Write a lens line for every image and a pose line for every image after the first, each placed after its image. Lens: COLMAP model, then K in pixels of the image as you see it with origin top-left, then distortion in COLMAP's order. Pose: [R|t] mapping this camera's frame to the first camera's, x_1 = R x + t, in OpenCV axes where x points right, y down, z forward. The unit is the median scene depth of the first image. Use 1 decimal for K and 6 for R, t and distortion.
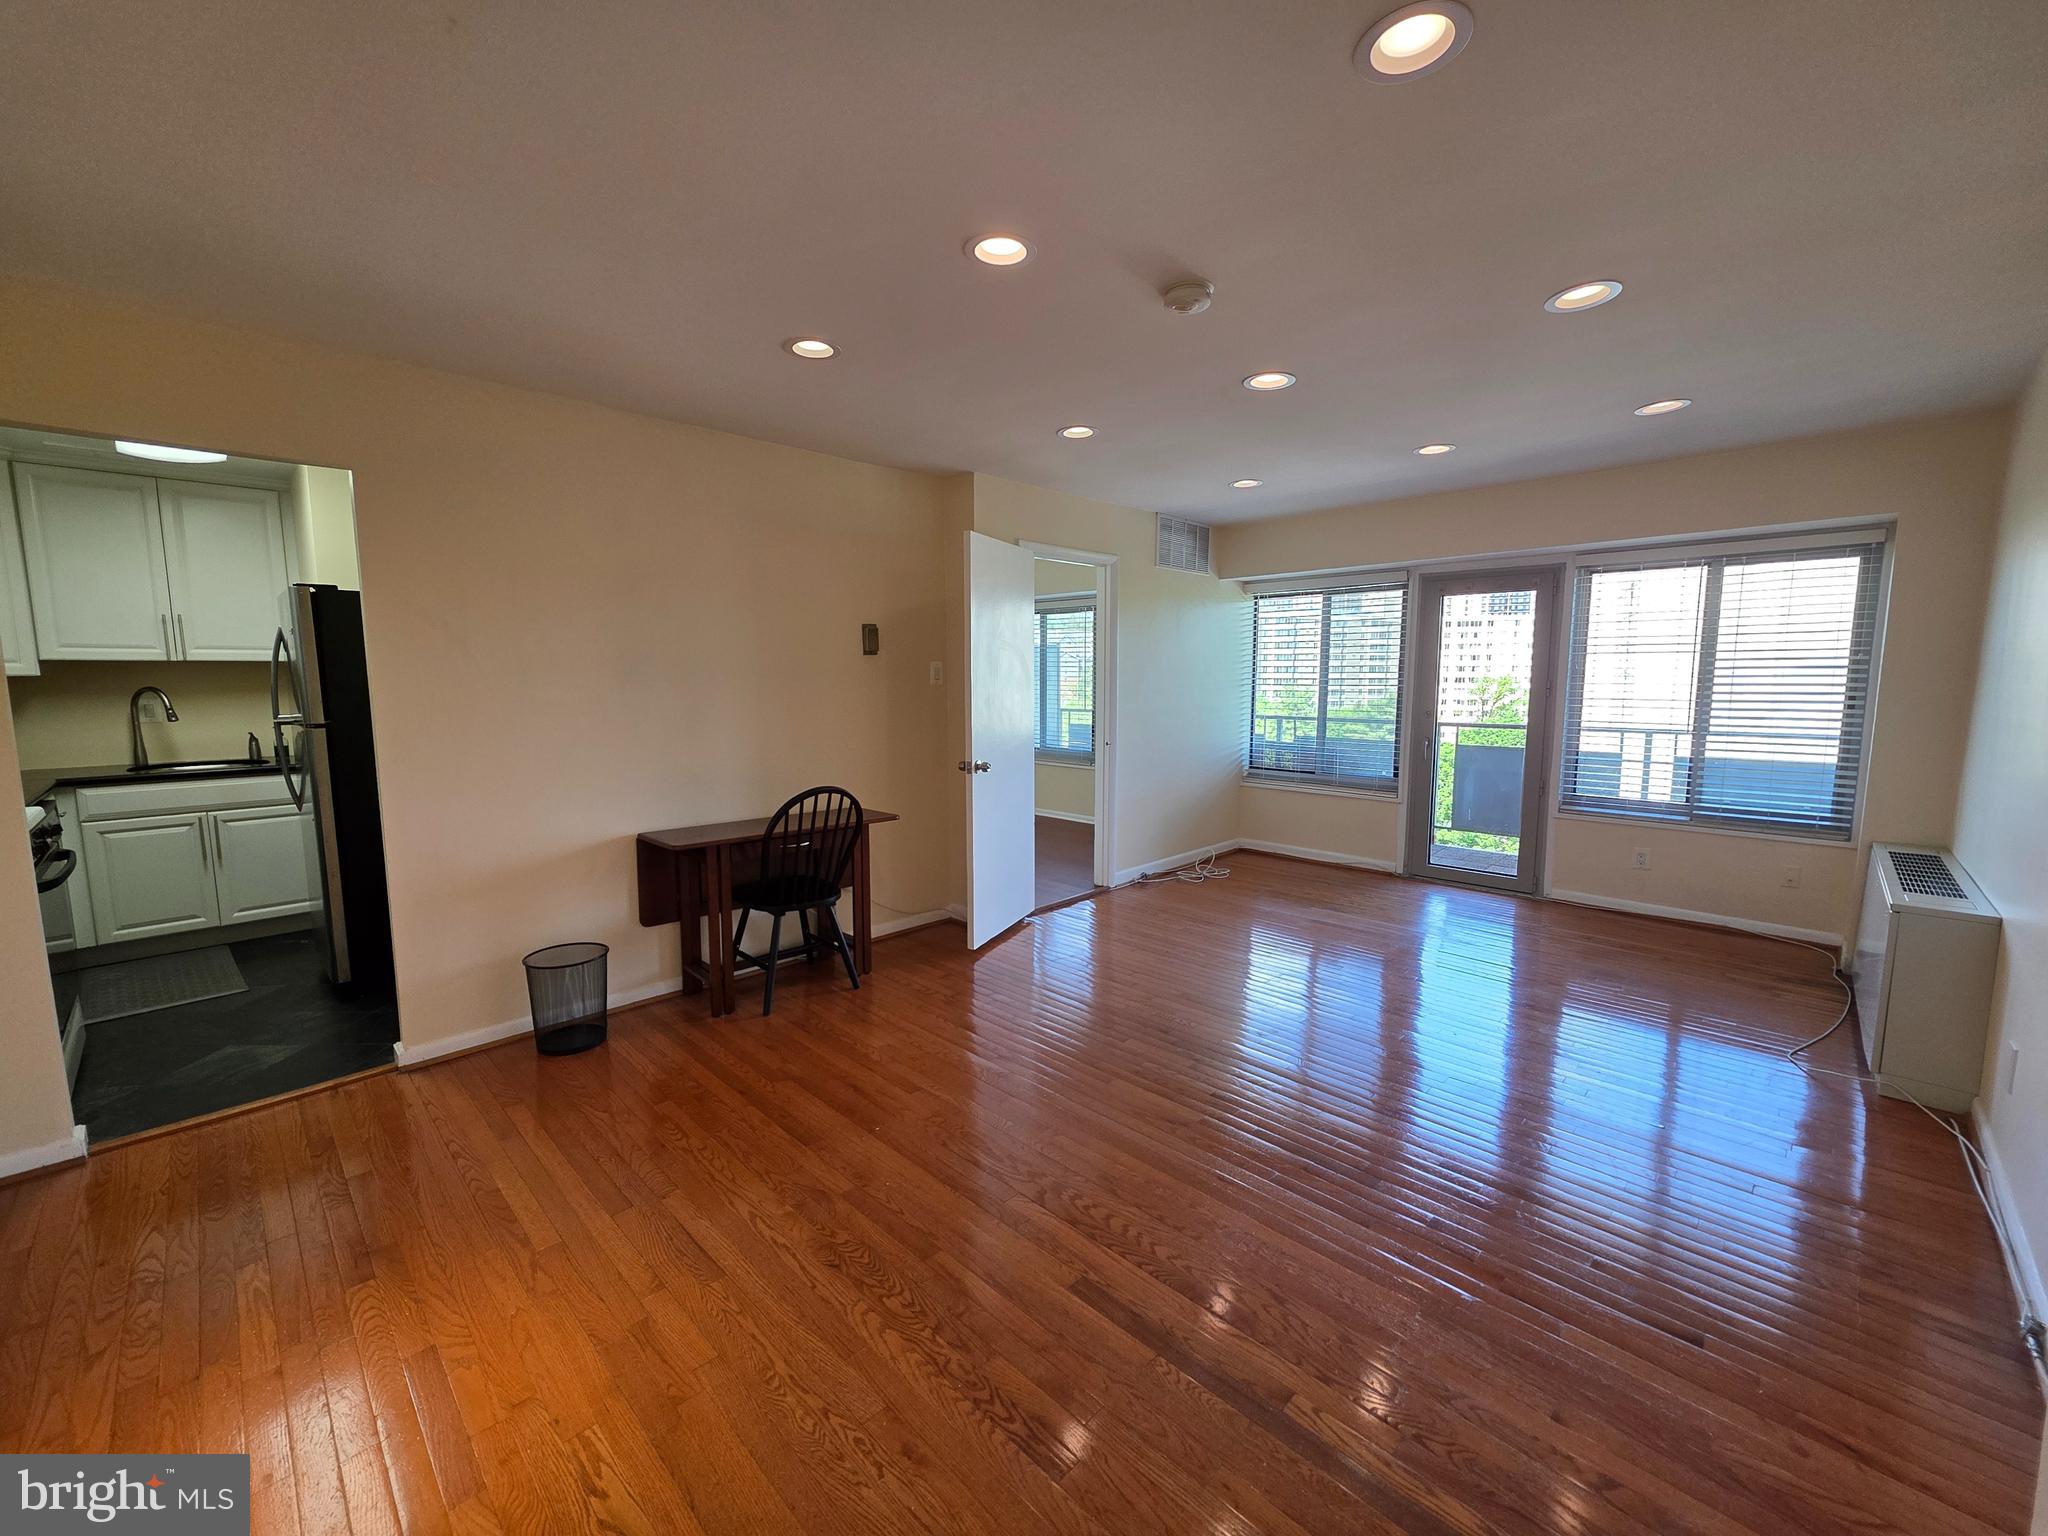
lens RADIAL K [[819.6, 0, 1024.0], [0, 819.6, 768.0], [0, 0, 1]] dist [0.002515, -0.000001]
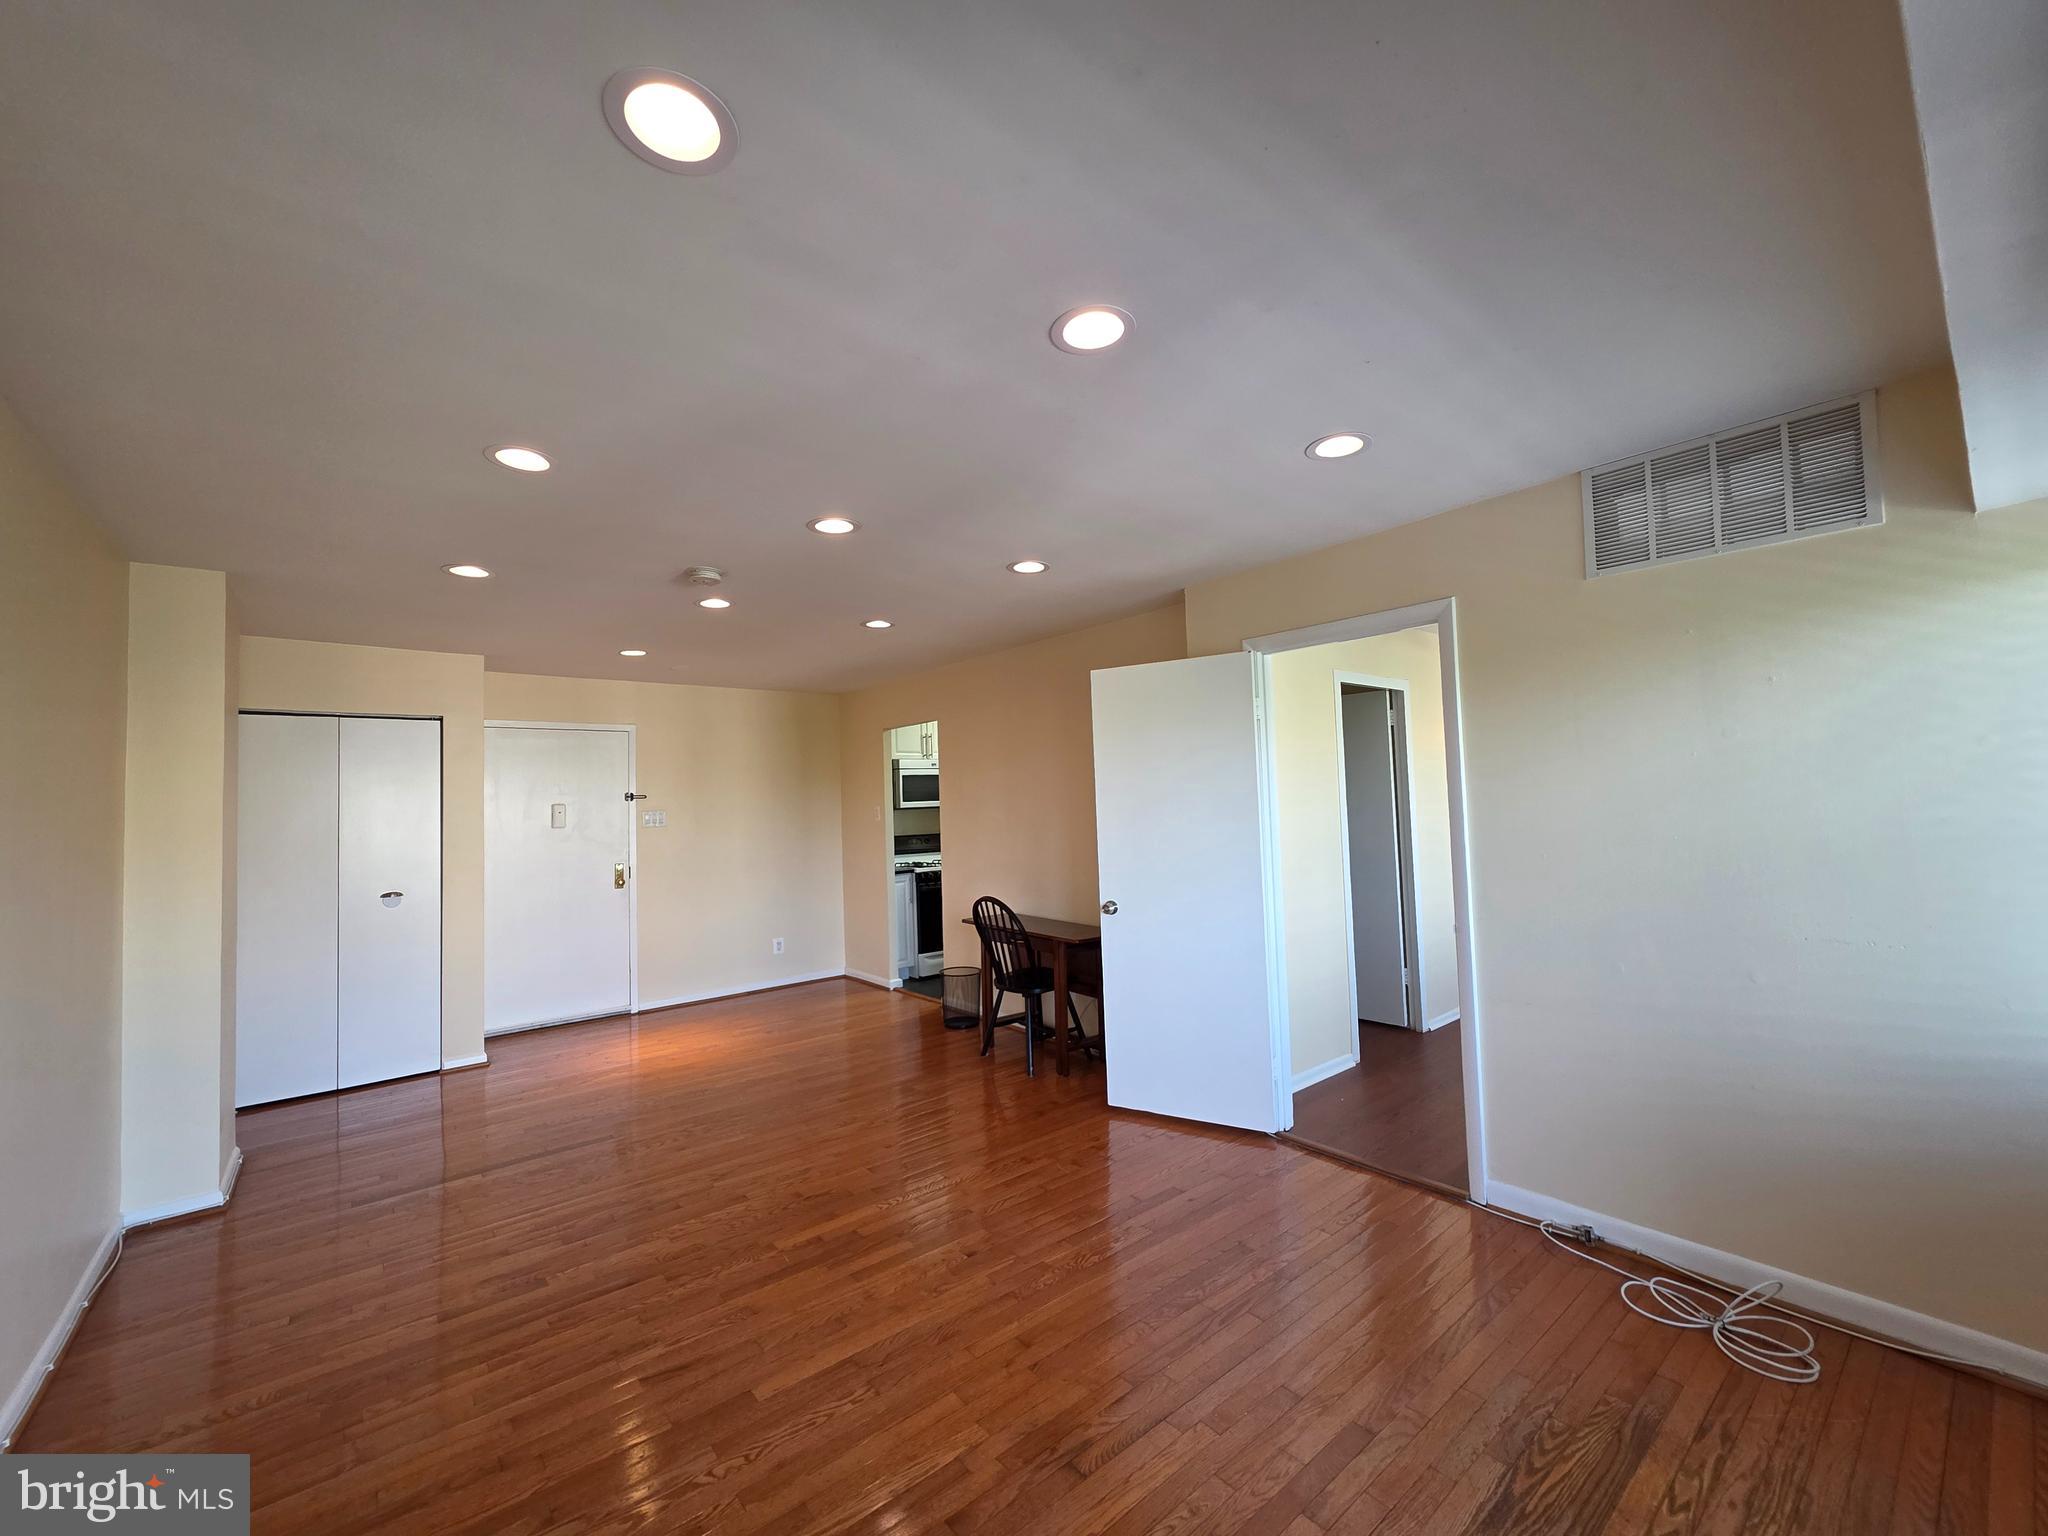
lens RADIAL K [[819.6, 0, 1024.0], [0, 819.6, 768.0], [0, 0, 1]] dist [0.002515, -0.000001]
pose [[-0.112344, -0.038683, -0.992916, 0.888548], [-0.081313, 0.996249, -0.029612, -0.123945], [0.990337, 0.077410, -0.115068, 0.977937]]
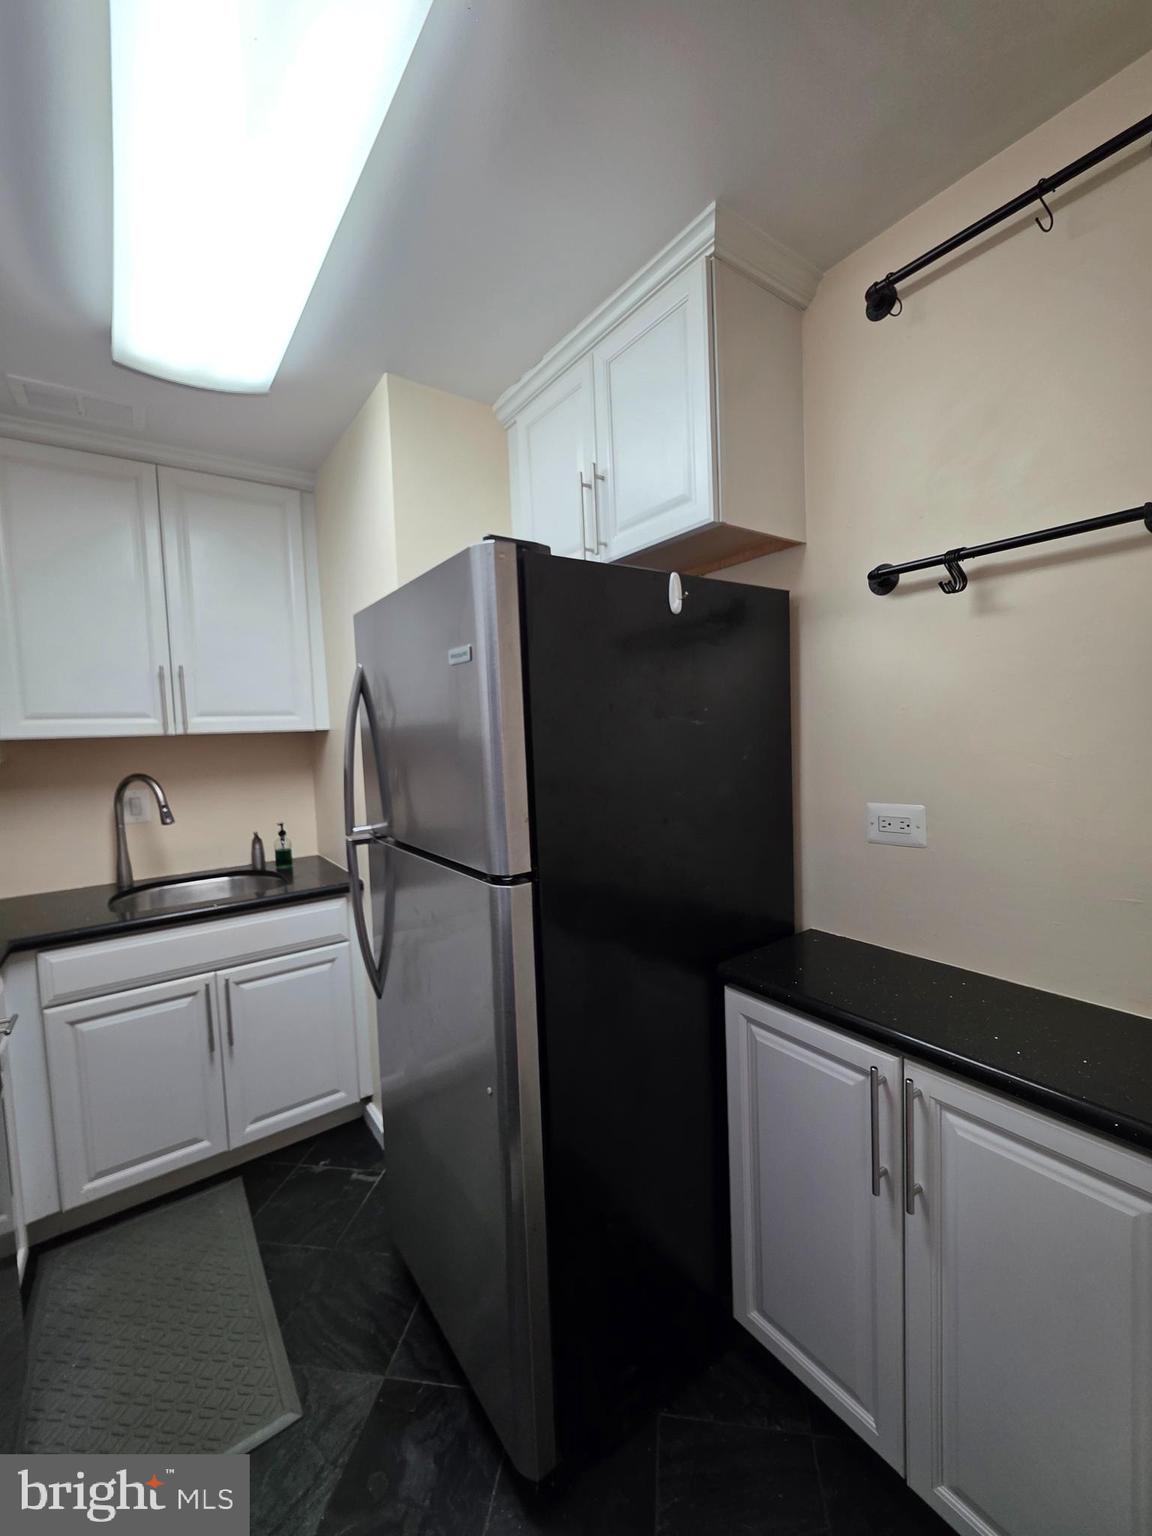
lens RADIAL K [[623.2, 0, 576.0], [0, 623.2, 768.0], [0, 0, 1]] dist [0.003516, 0.000118]
pose [[0.984642, -0.023071, -0.173054, -0.629564], [0.014479, 0.998607, -0.050747, -0.073672], [0.173983, 0.047462, 0.983604, 0.564365]]
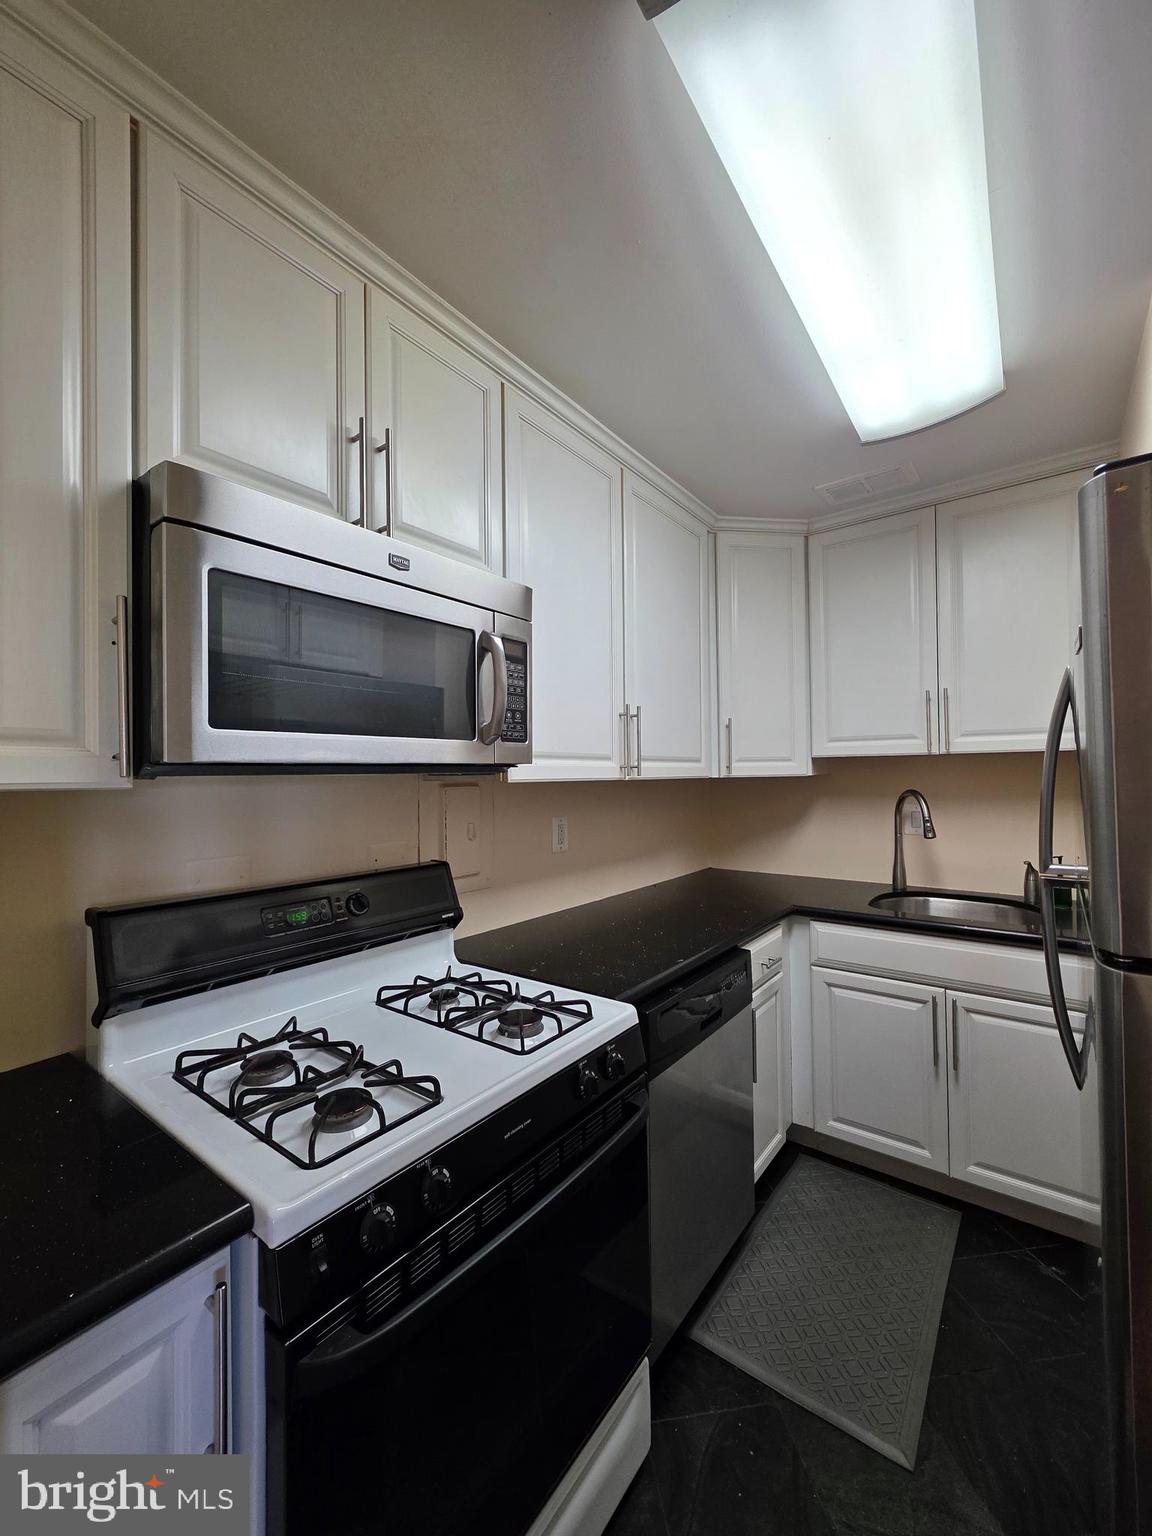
lens RADIAL K [[614.7, 0, 579.2], [0, 614.7, 769.3], [0, 0, 1]] dist [0.002515, -0.000001]
pose [[0.125077, -0.011039, -0.992086, -0.551994], [-0.102792, 0.994413, -0.024025, -0.073998], [0.986808, 0.104983, 0.123243, 0.639386]]
